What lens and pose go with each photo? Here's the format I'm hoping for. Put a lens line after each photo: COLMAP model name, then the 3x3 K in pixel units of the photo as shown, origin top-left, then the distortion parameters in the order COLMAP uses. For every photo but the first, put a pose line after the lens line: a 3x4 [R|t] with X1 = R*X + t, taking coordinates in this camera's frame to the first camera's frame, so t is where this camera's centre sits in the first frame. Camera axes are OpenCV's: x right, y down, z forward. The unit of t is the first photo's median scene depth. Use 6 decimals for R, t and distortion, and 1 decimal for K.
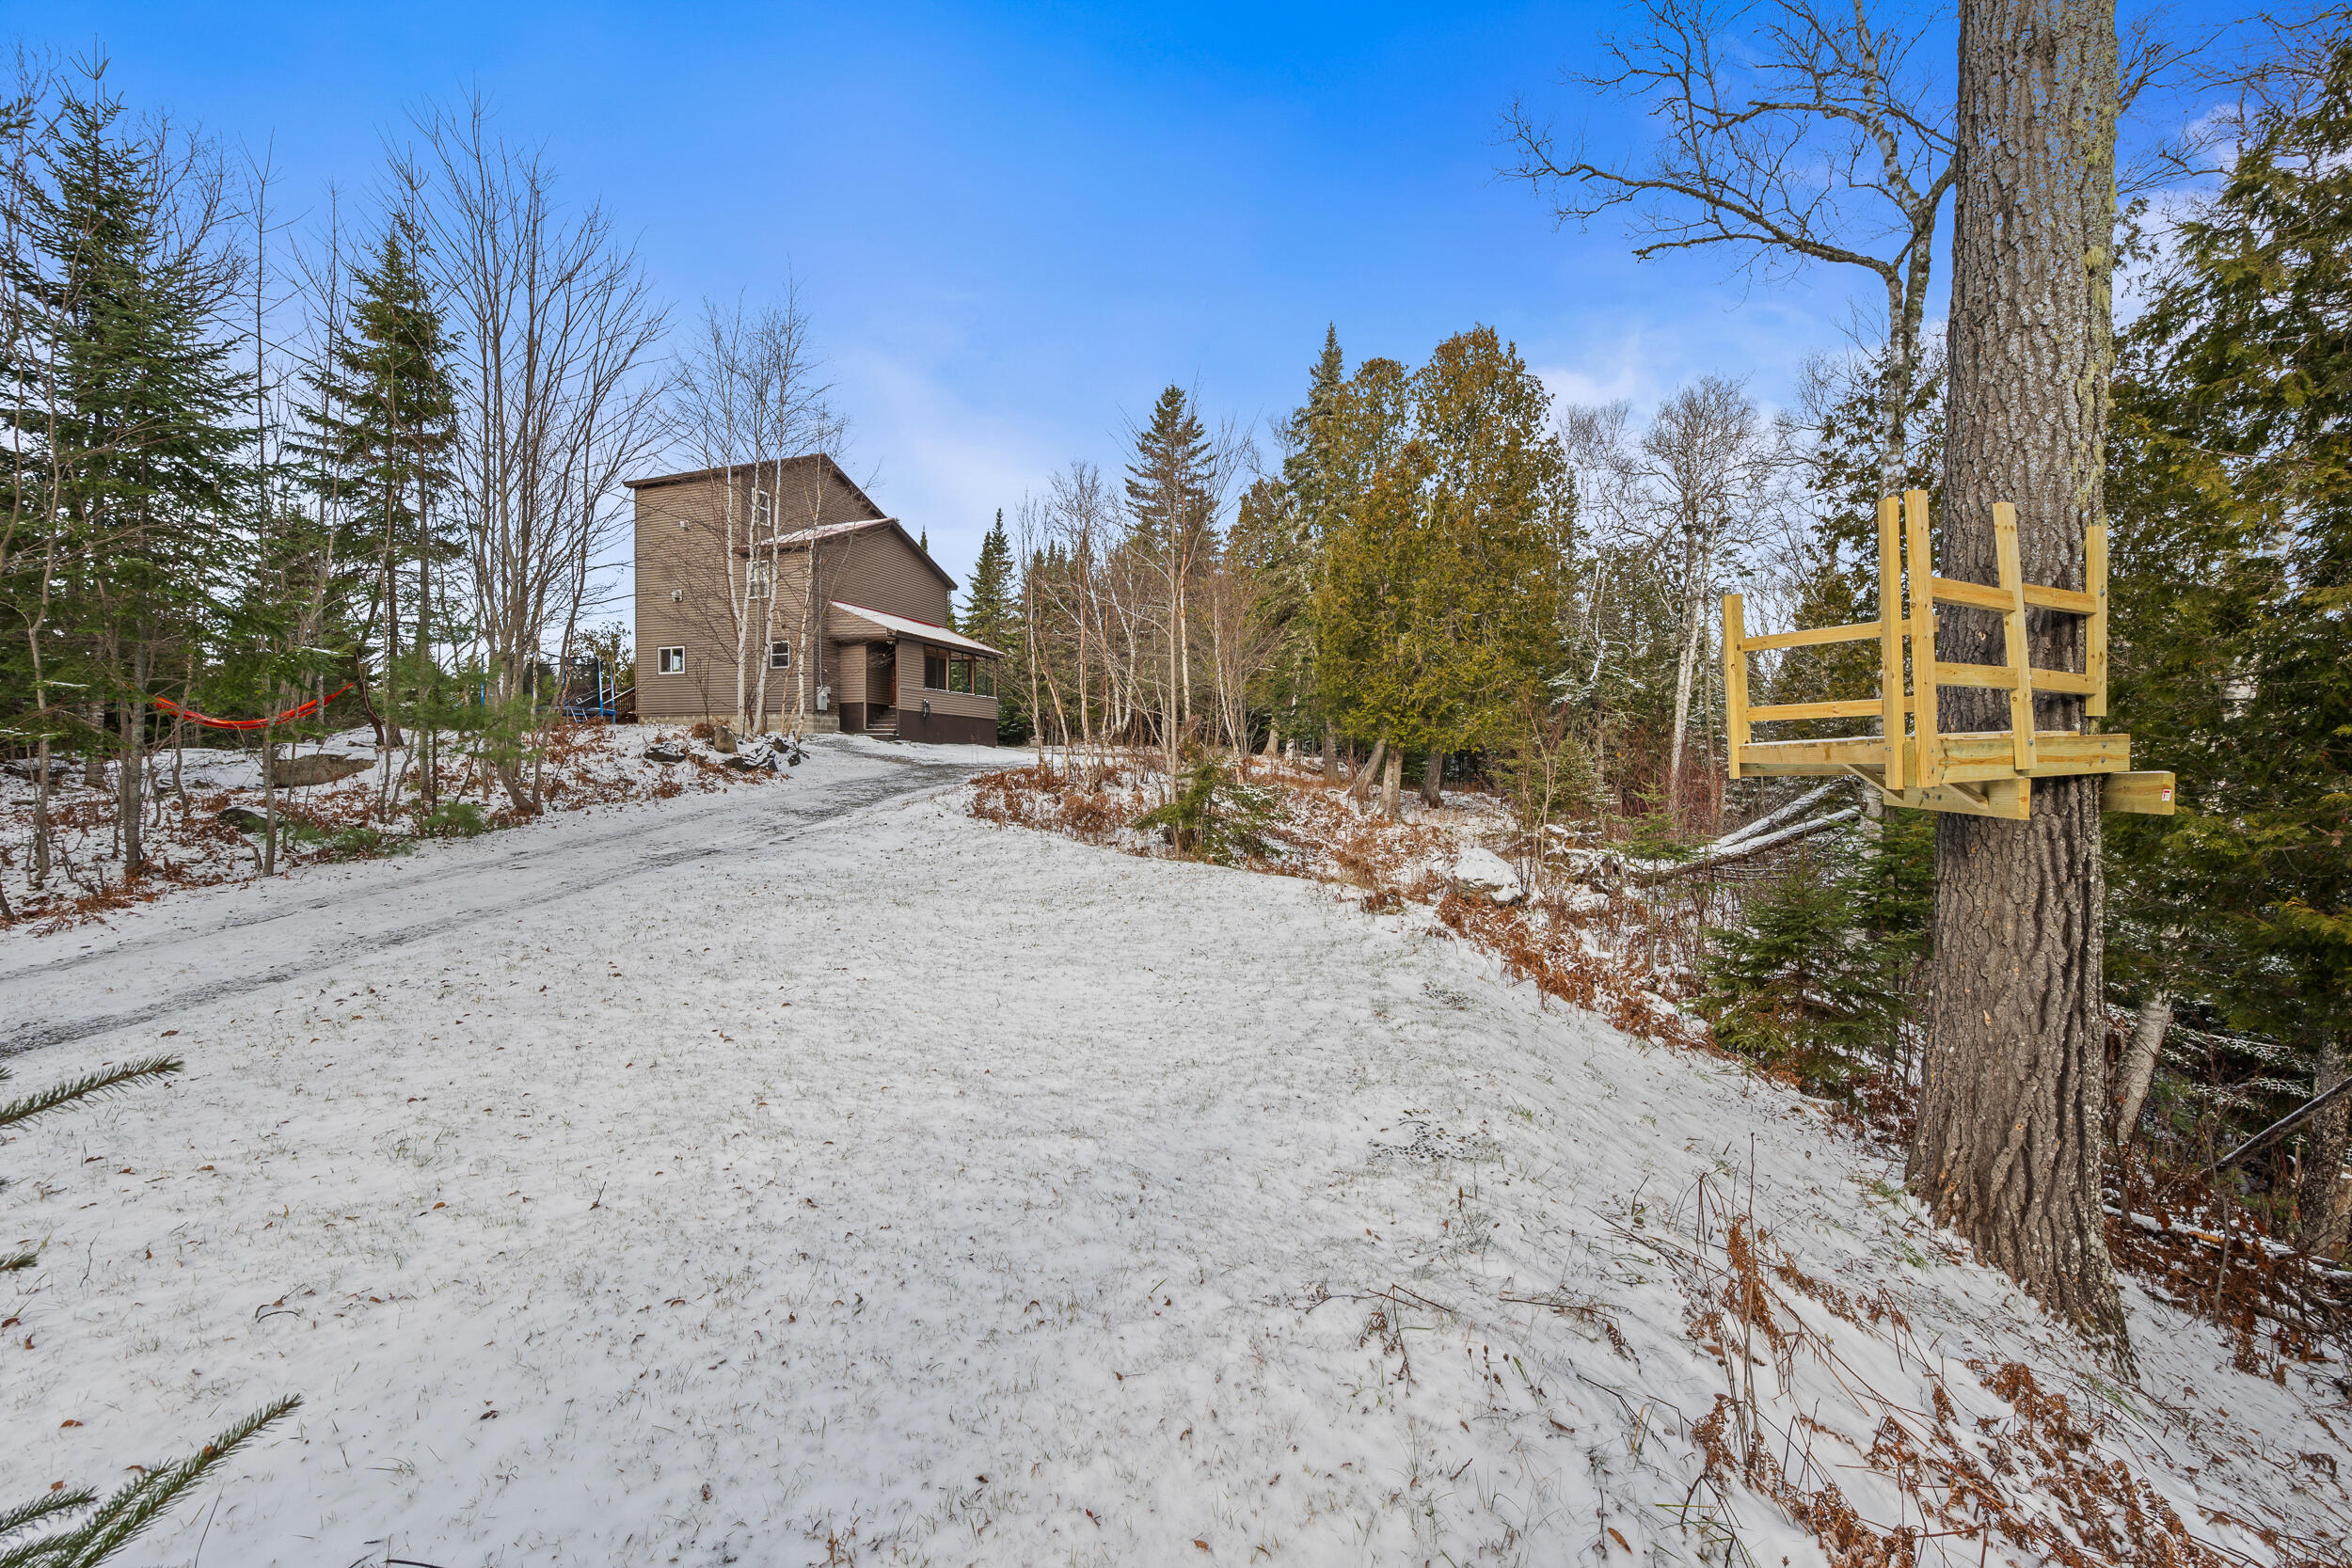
lens RADIAL K [[935.5, 0, 1184.7], [0, 935.5, 764.4], [0, 0, 1]] dist [-0.000410, 0.000340]
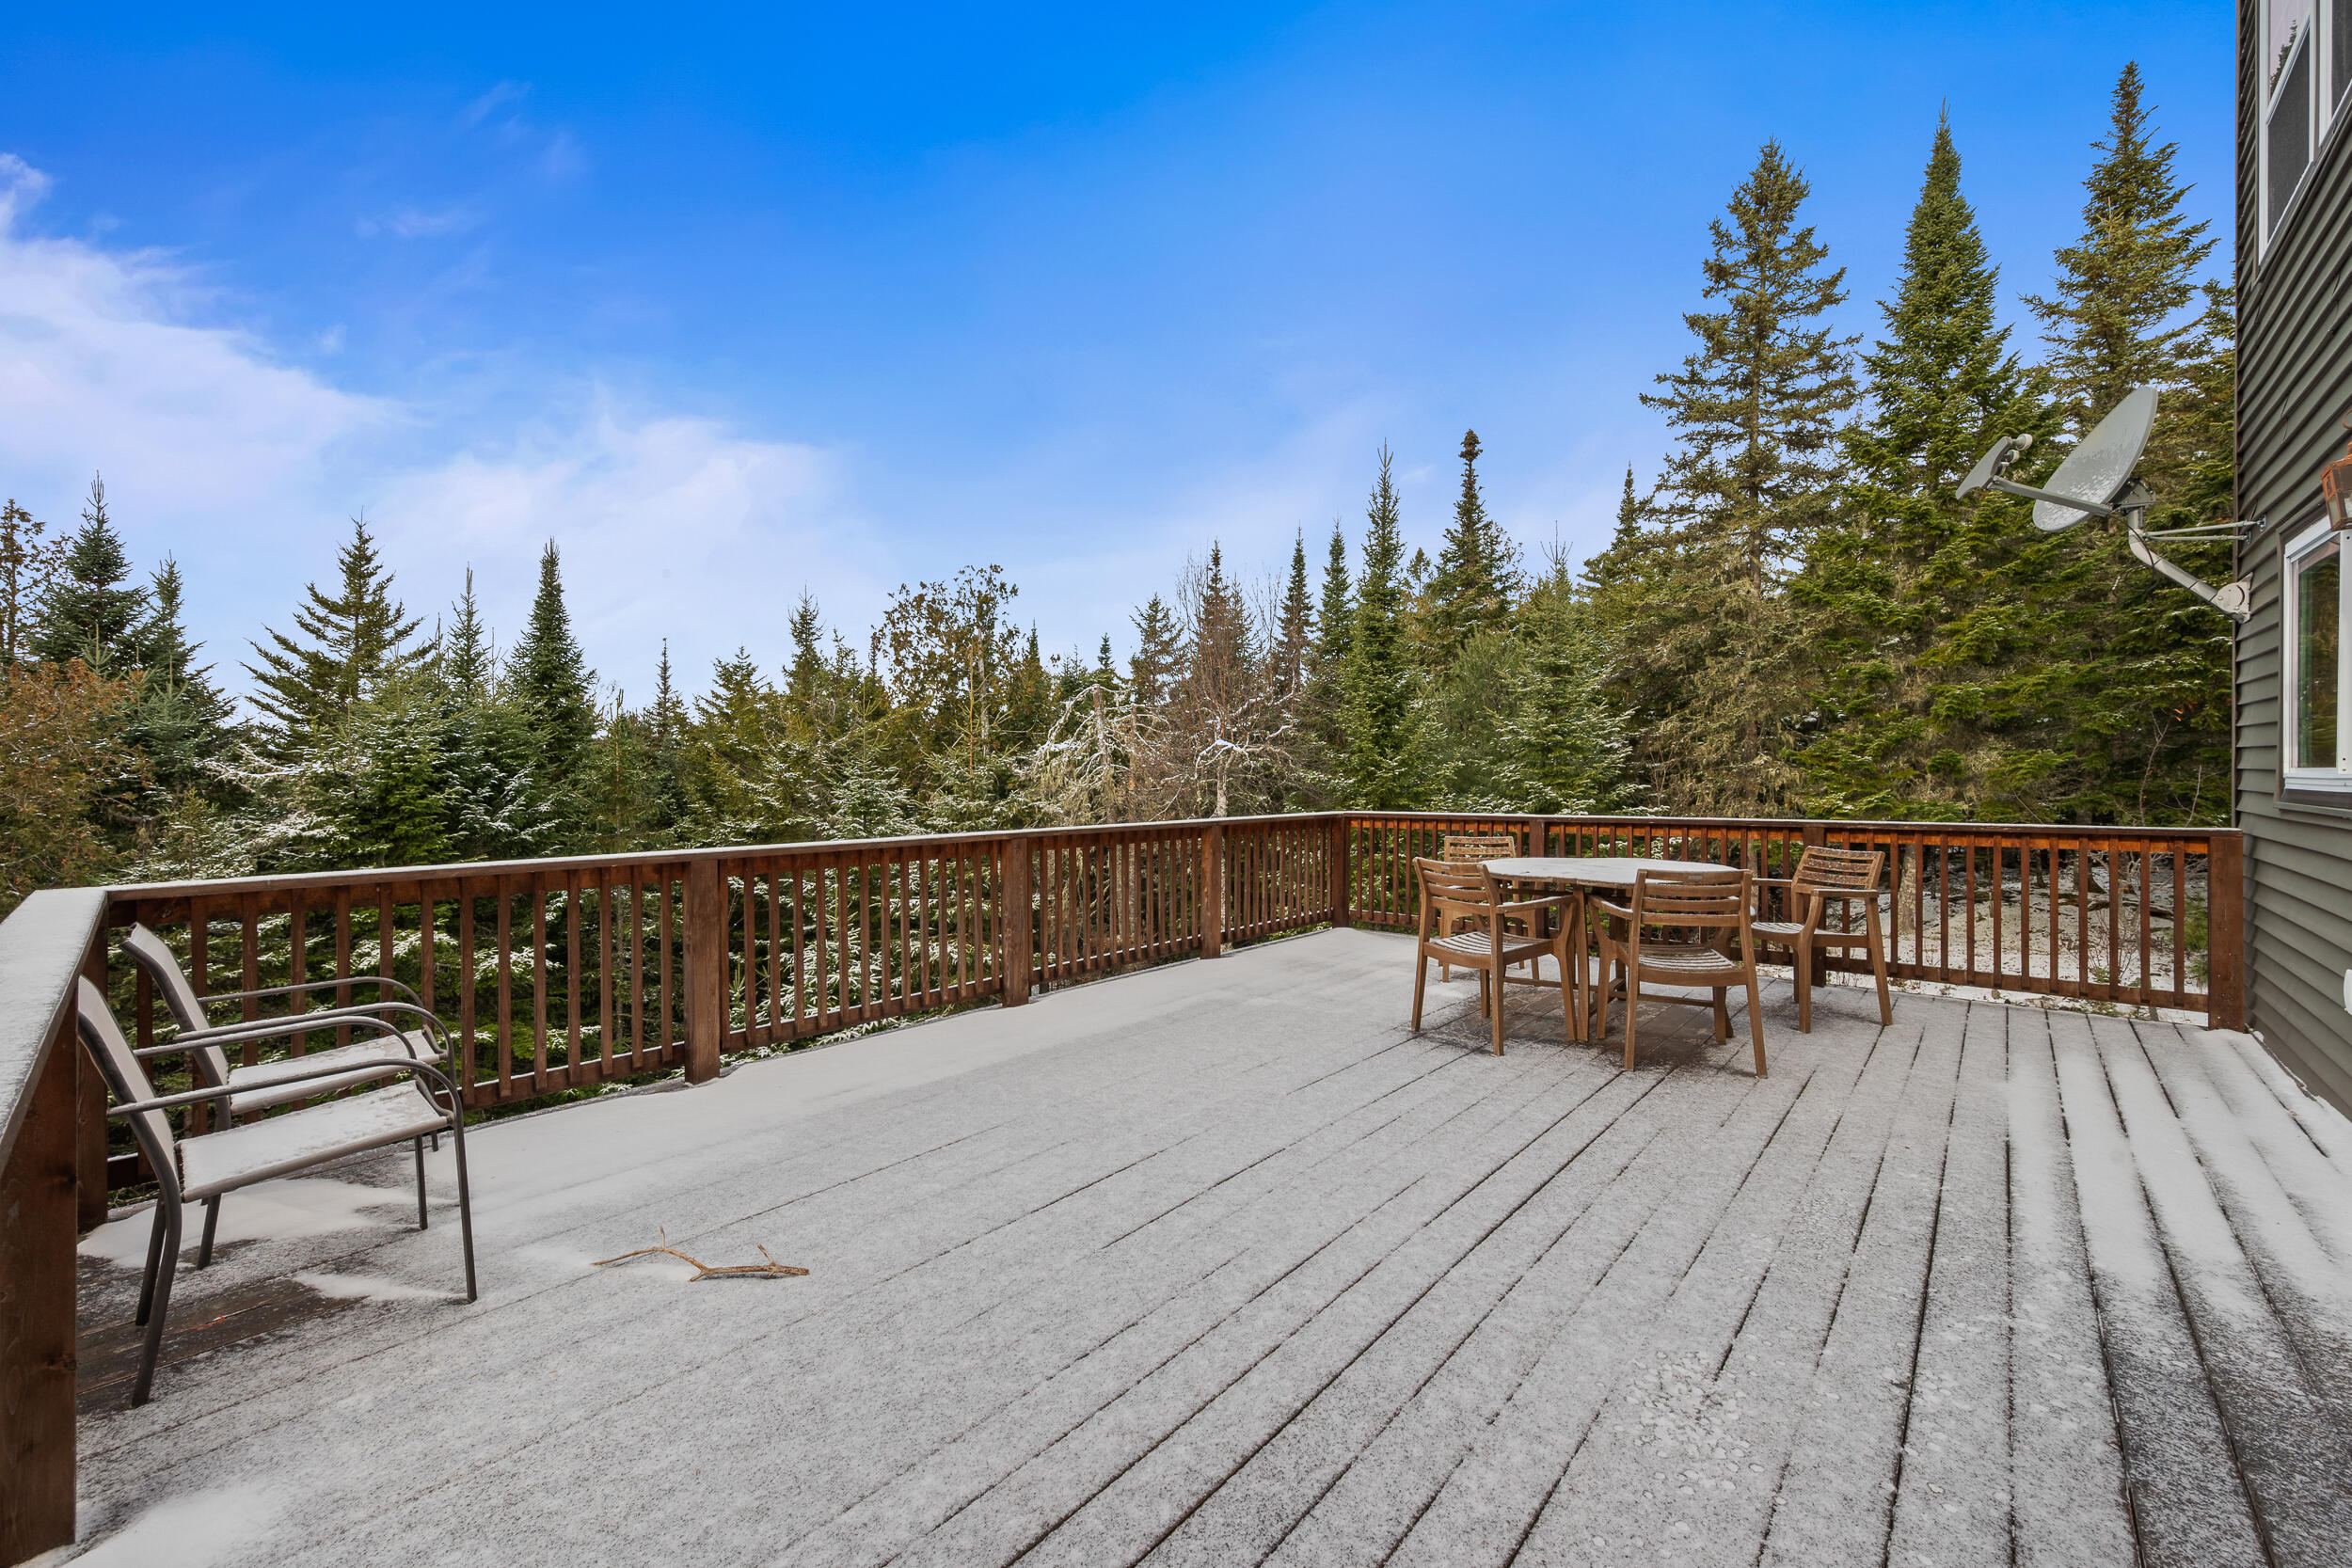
lens RADIAL K [[935.5, 0, 1184.7], [0, 935.5, 764.4], [0, 0, 1]] dist [-0.000410, 0.000340]
pose [[0.933827, -0.013211, -0.357482, -0.601901], [0.010642, 0.999901, -0.009154, -0.092312], [0.357568, 0.004744, 0.933875, 1.024000]]
